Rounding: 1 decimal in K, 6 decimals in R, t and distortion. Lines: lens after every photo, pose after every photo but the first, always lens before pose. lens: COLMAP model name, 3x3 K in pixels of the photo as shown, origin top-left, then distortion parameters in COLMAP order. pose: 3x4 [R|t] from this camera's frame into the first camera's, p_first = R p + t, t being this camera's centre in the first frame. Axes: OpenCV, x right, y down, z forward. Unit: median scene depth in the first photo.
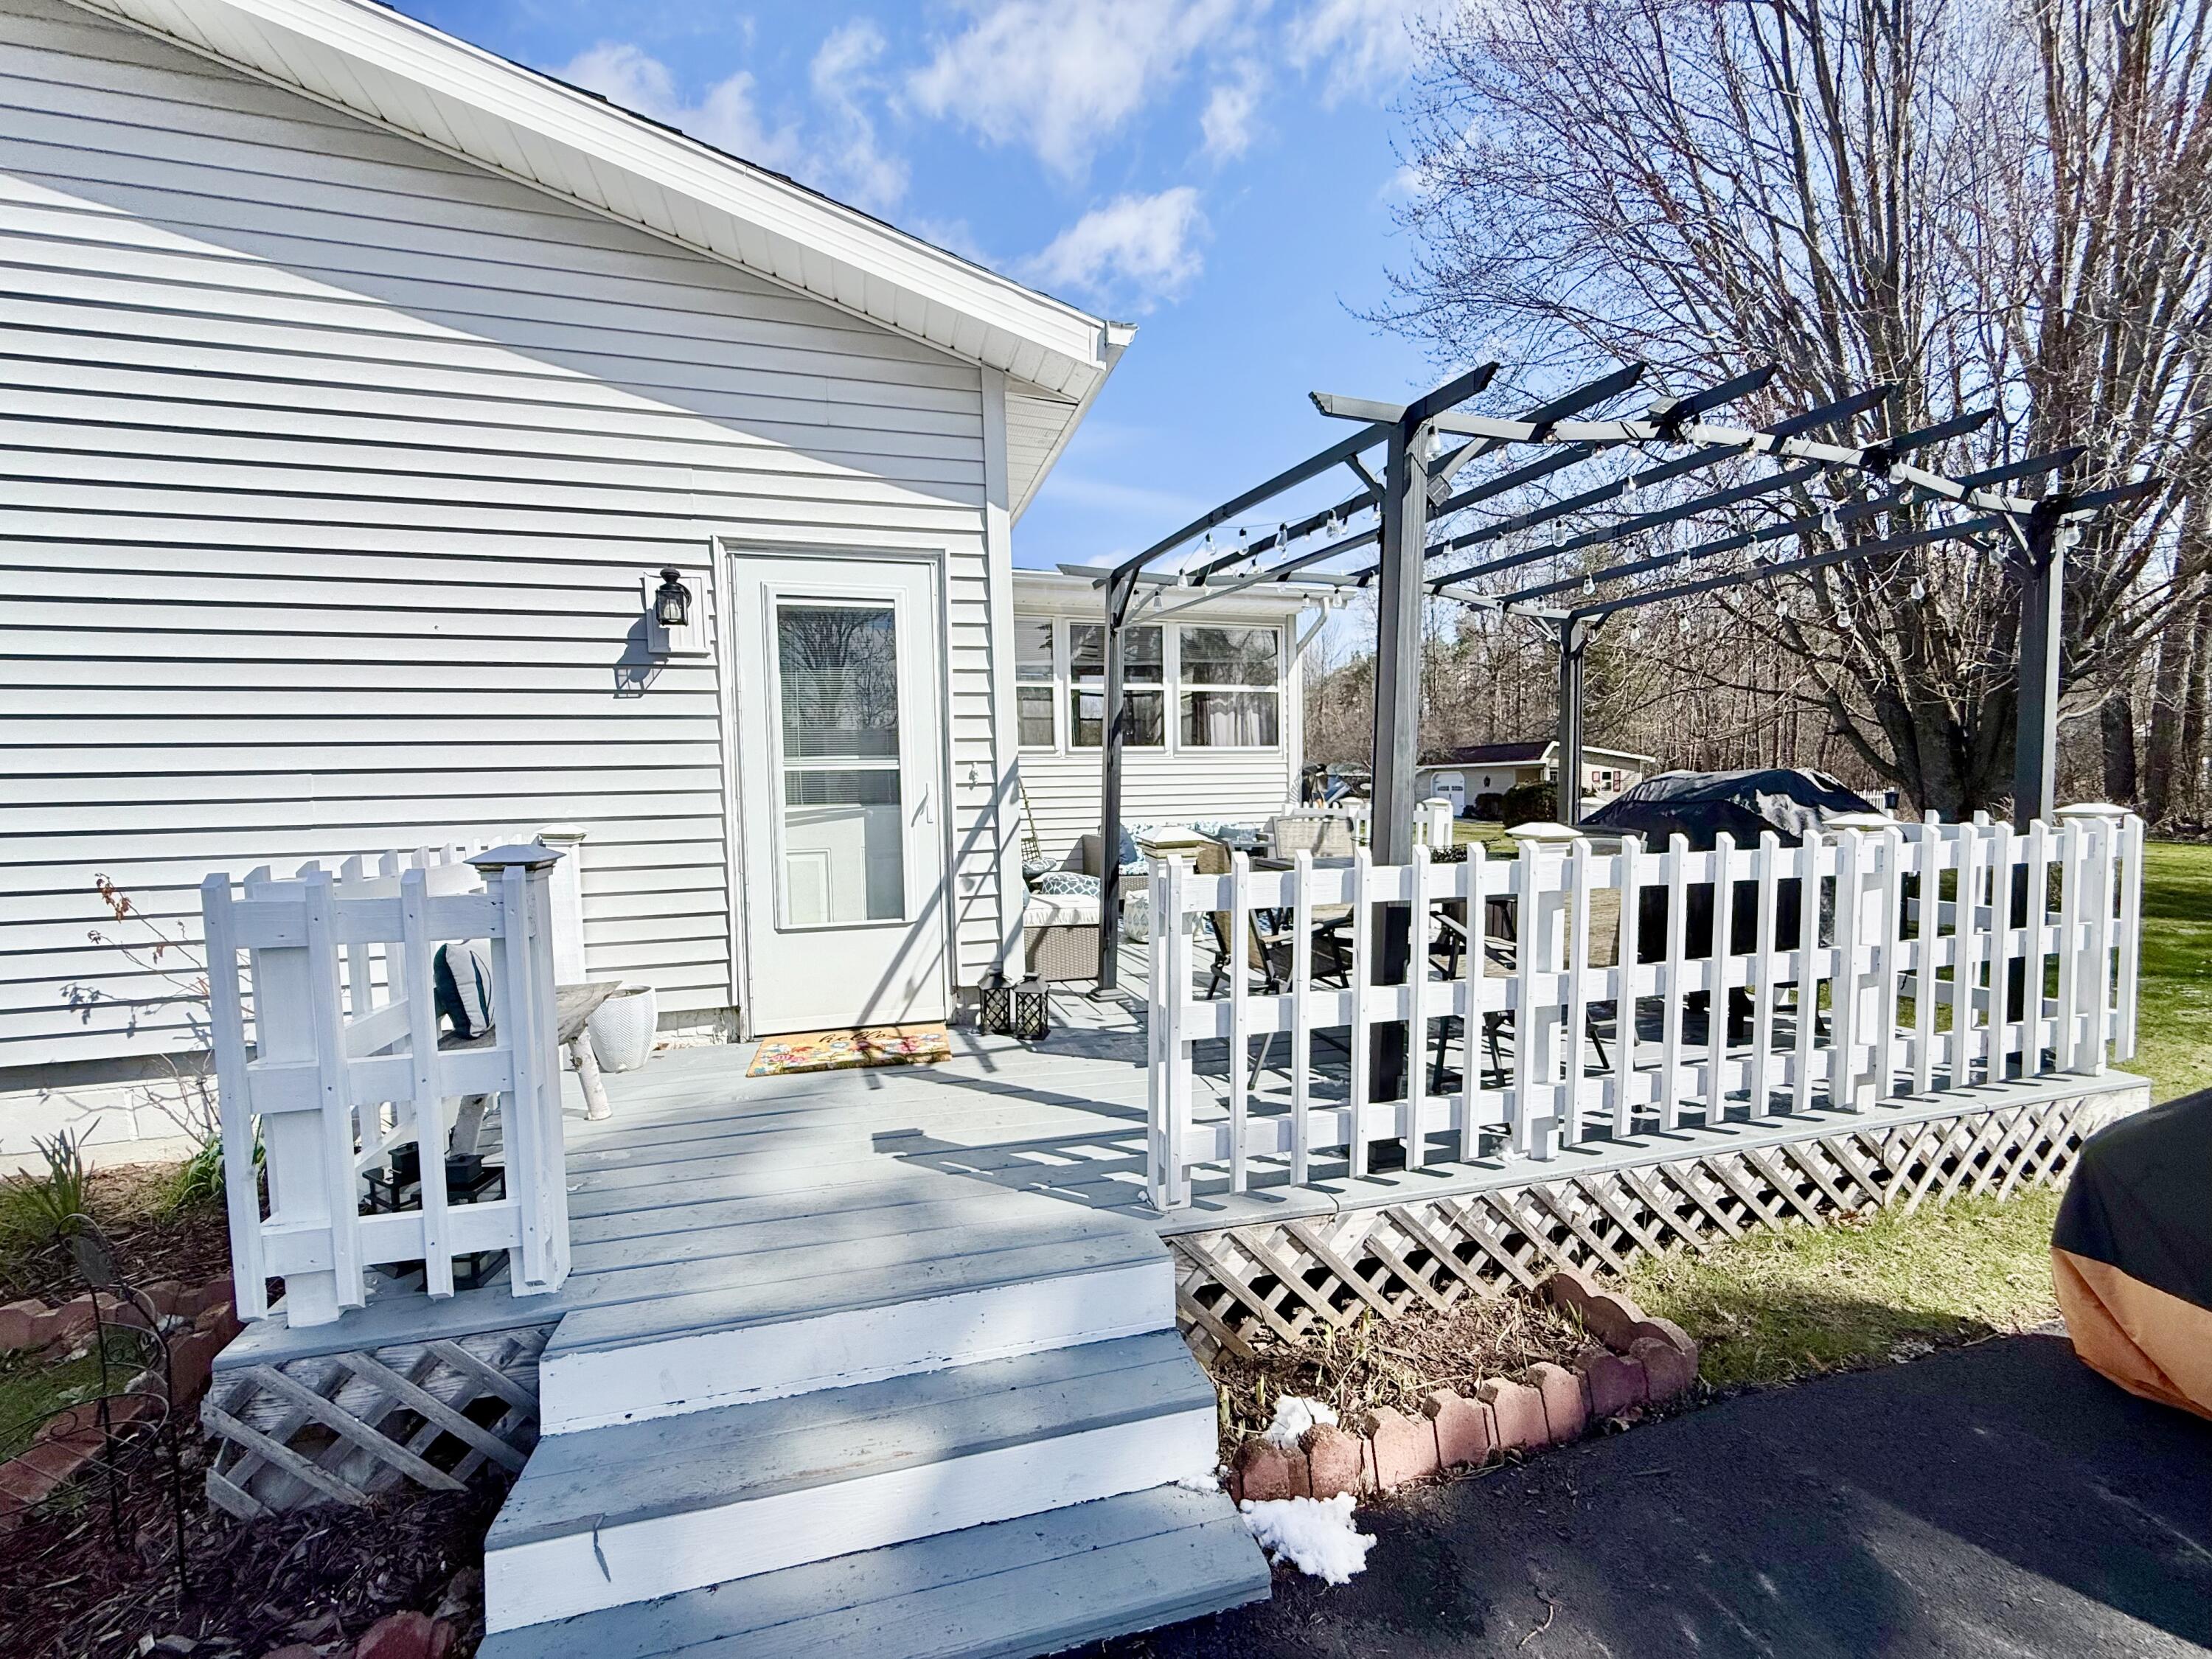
lens RADIAL K [[881.3, 0, 1098.1], [0, 881.3, 825.6], [0, 0, 1]] dist [0.001012, 0.000085]
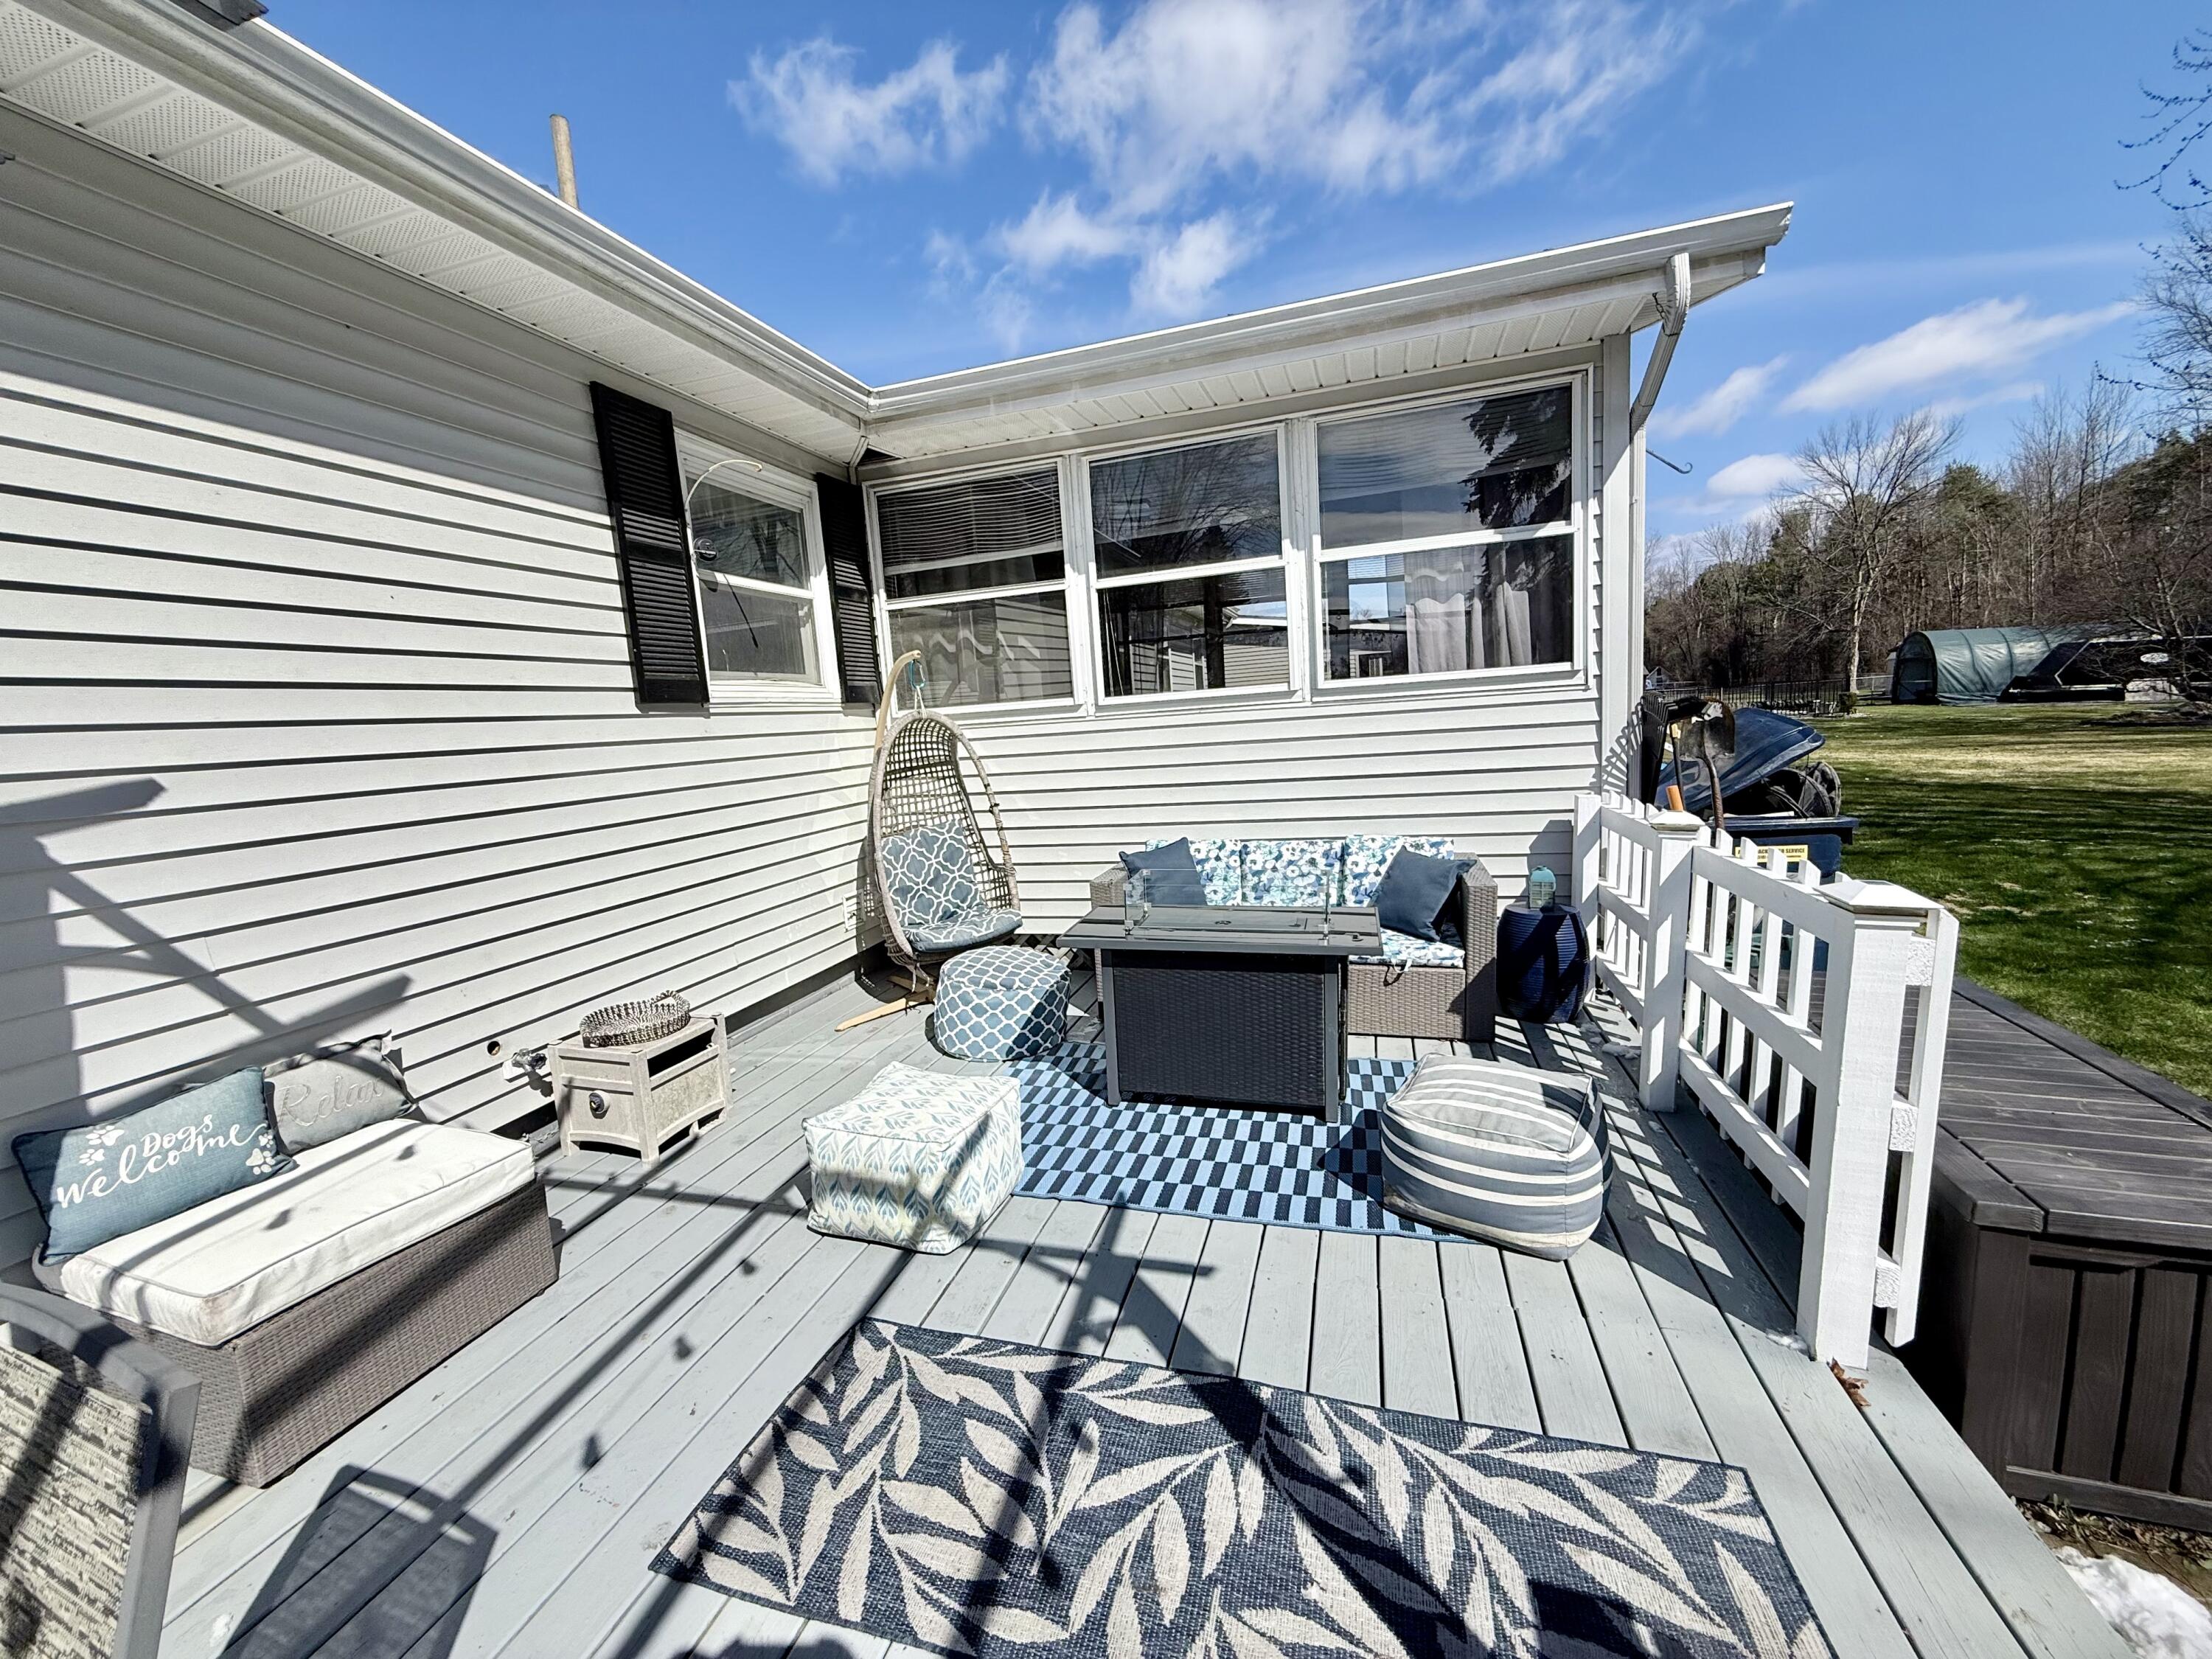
lens RADIAL K [[881.3, 0, 1083.5], [0, 881.3, 818.8], [0, 0, 1]] dist [0.001012, 0.000085]
pose [[0.832896, 0.014080, -0.553250, 0.247767], [0.024590, 0.997748, 0.062412, -0.045317], [0.552883, -0.065586, 0.830674, 0.503744]]
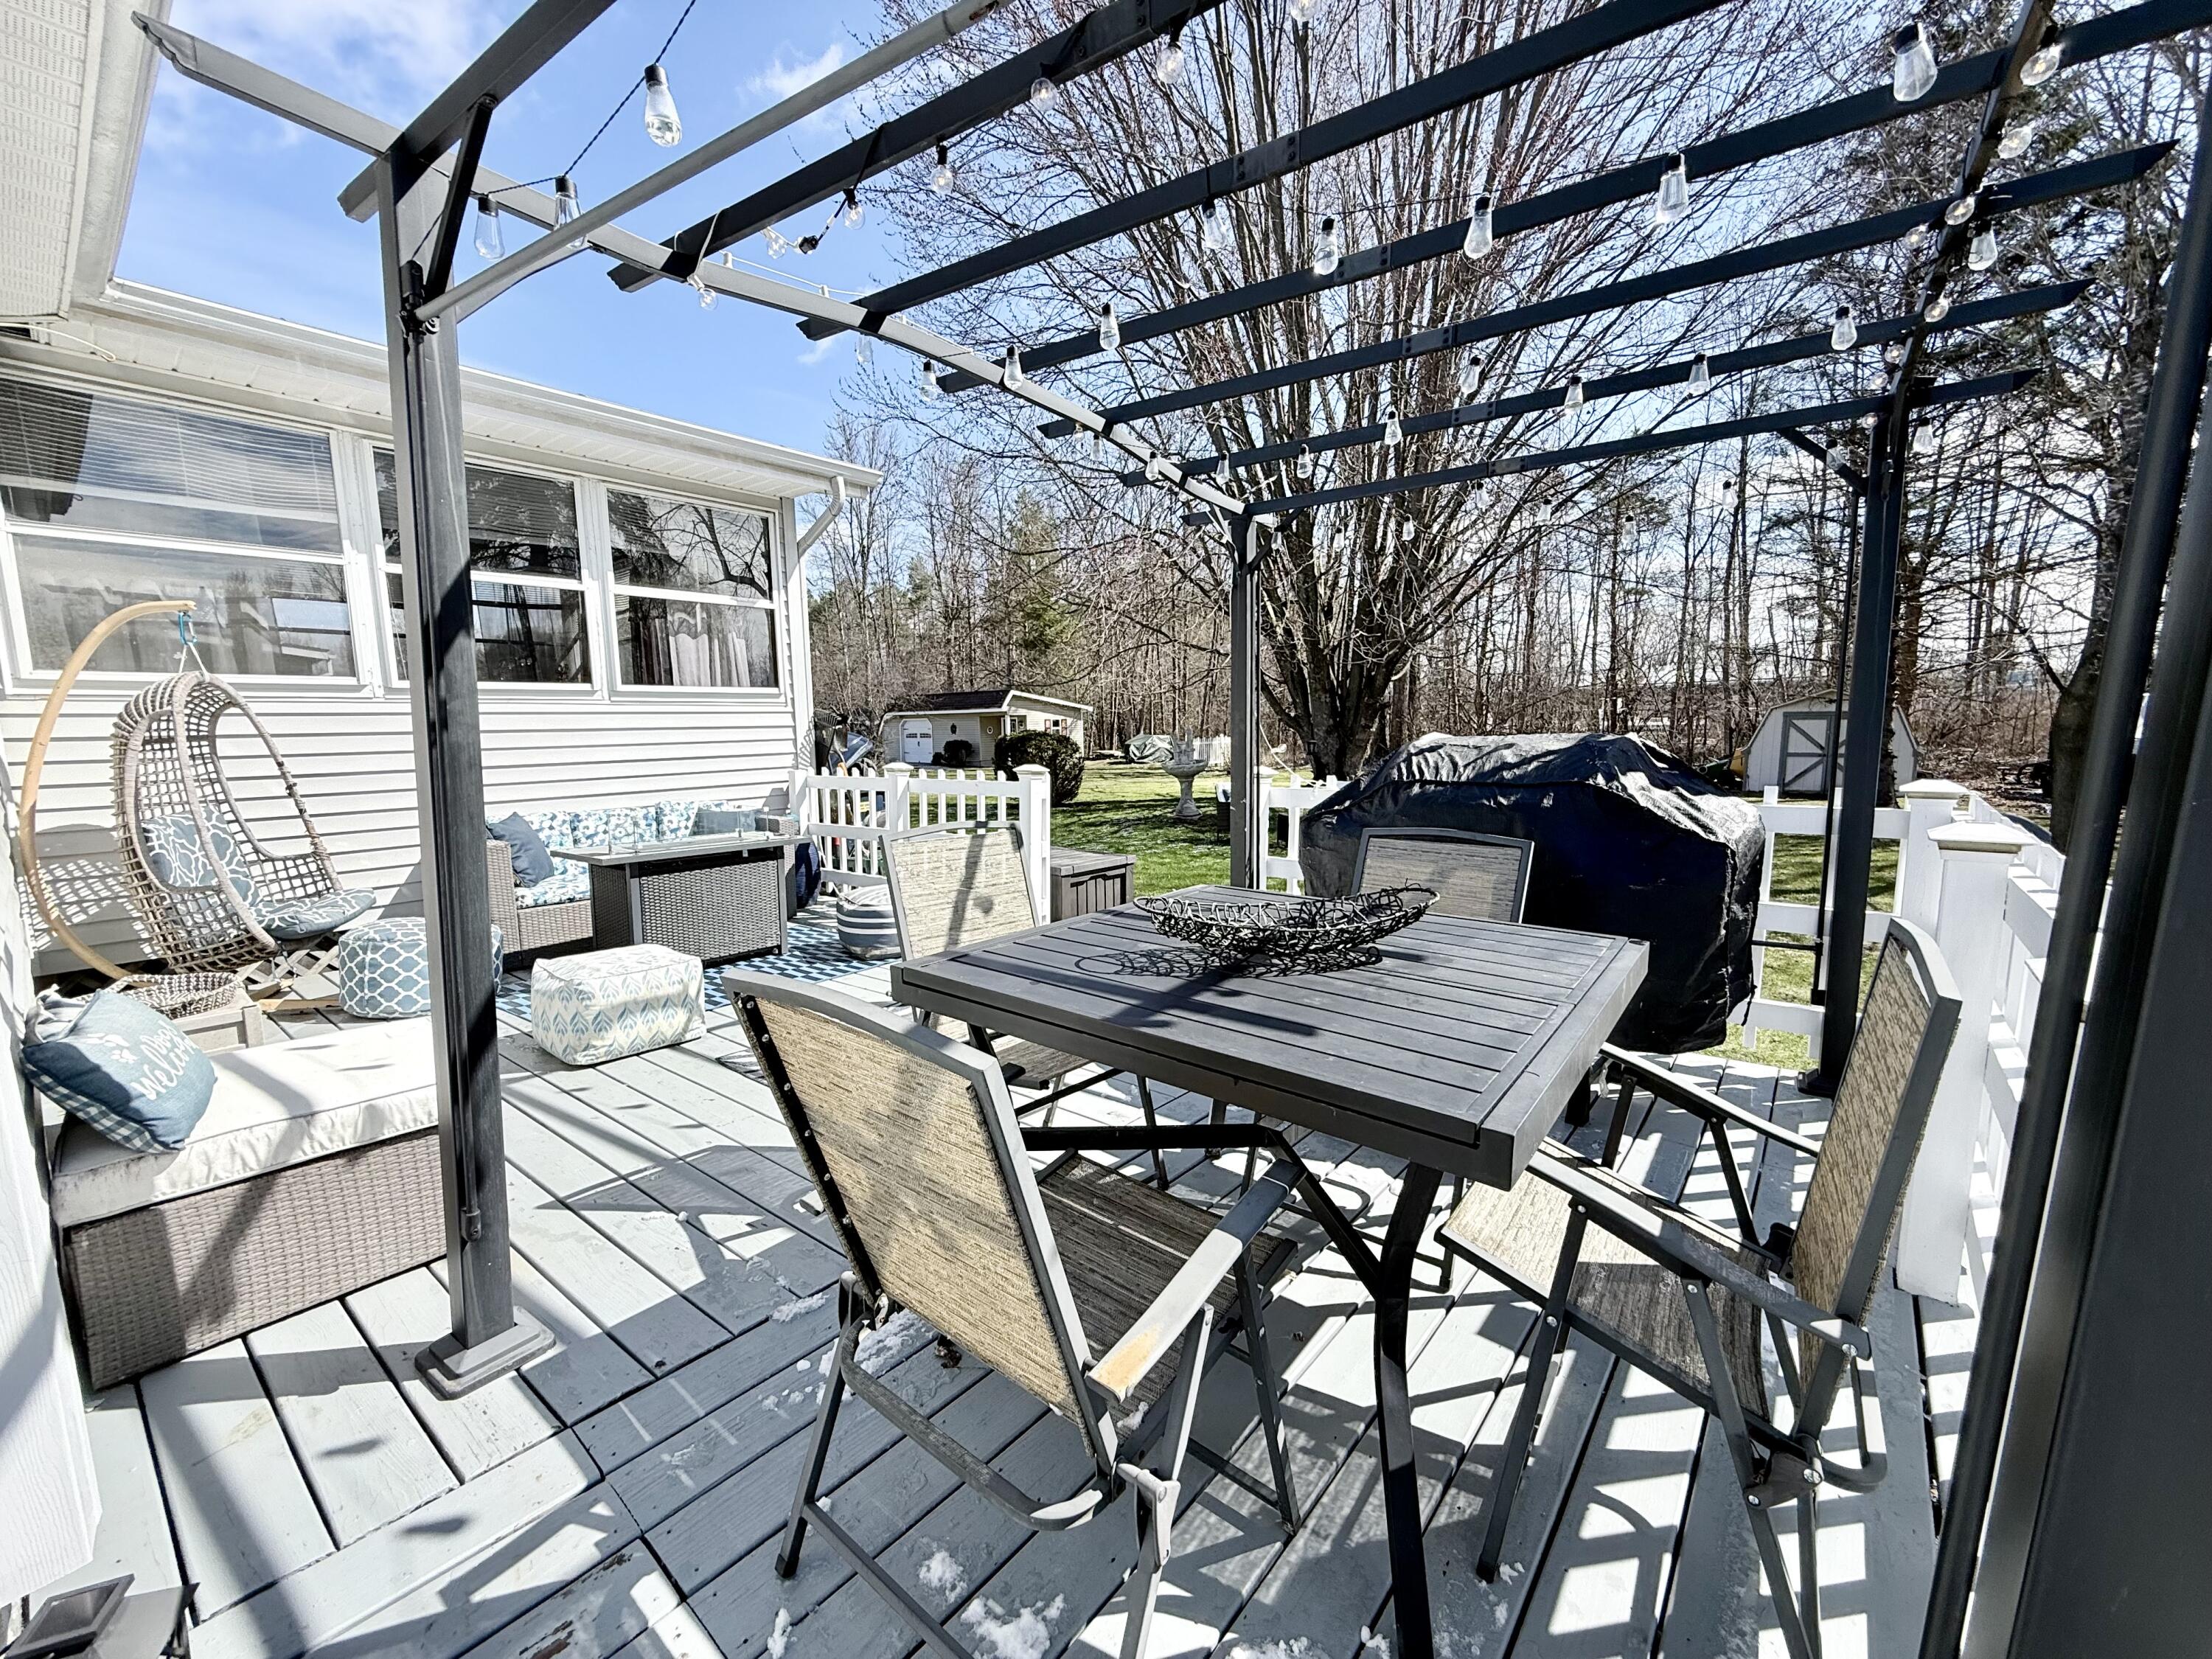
lens RADIAL K [[881.3, 0, 1104.3], [0, 881.3, 829.2], [0, 0, 1]] dist [0.001012, 0.000085]
pose [[0.822893, -0.066437, 0.564300, 0.015014], [0.029504, 0.996797, 0.074331, -0.022447], [-0.567430, -0.044518, 0.822217, 0.271821]]
